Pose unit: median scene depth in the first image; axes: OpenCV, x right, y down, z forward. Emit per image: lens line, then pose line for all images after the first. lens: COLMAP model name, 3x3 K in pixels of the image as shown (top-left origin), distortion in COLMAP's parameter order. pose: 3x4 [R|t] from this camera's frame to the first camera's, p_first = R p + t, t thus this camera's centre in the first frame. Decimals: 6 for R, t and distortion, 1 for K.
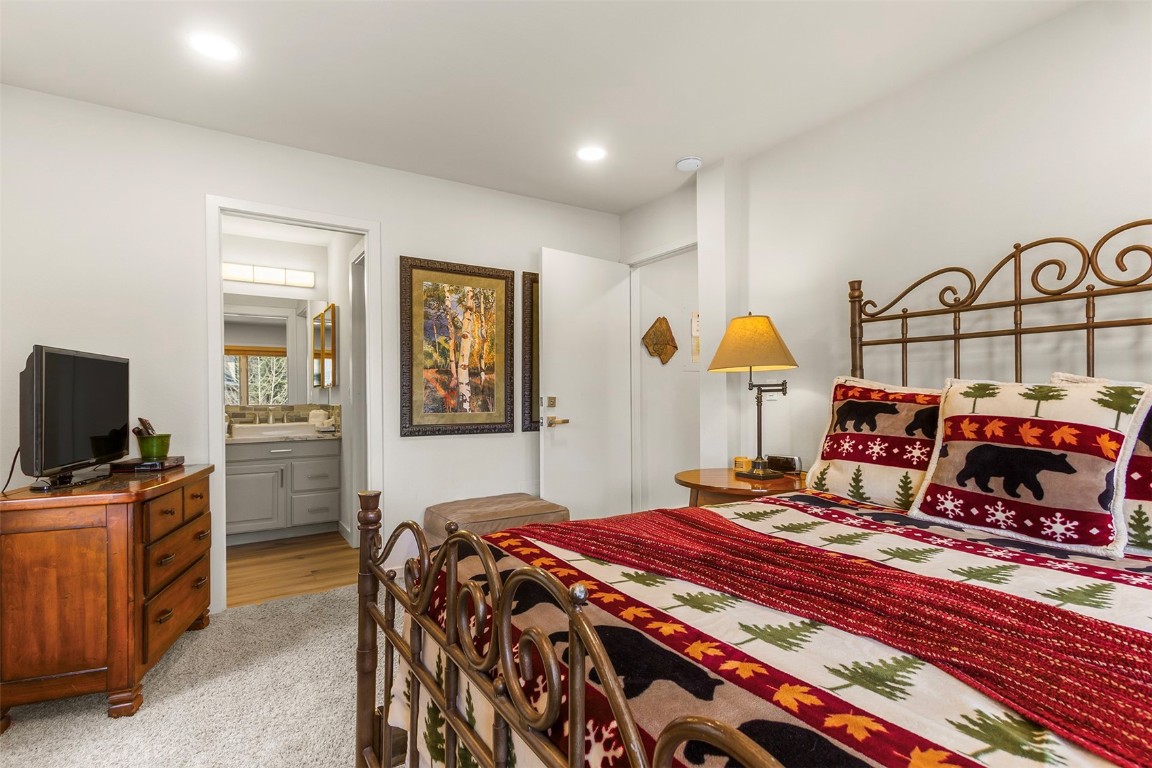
lens RADIAL K [[545.9, 0, 571.9], [0, 545.9, 394.8], [0, 0, 1]] dist [0.029142, -0.007566]
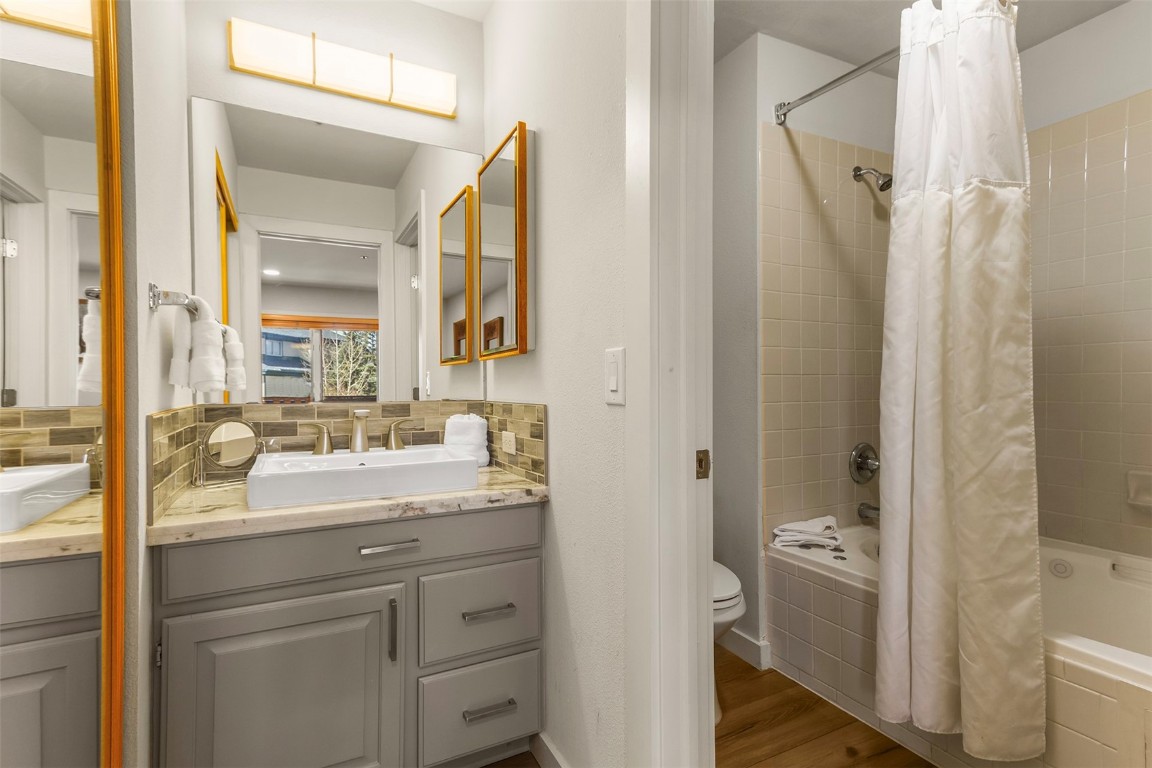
lens RADIAL K [[545.9, 0, 571.9], [0, 545.9, 394.8], [0, 0, 1]] dist [0.029142, -0.007566]
pose [[0.993576, 0.010240, -0.112703, -0.343186], [-0.008049, 0.999770, 0.019884, 0.004069], [0.112881, -0.018849, 0.993430, 0.614294]]
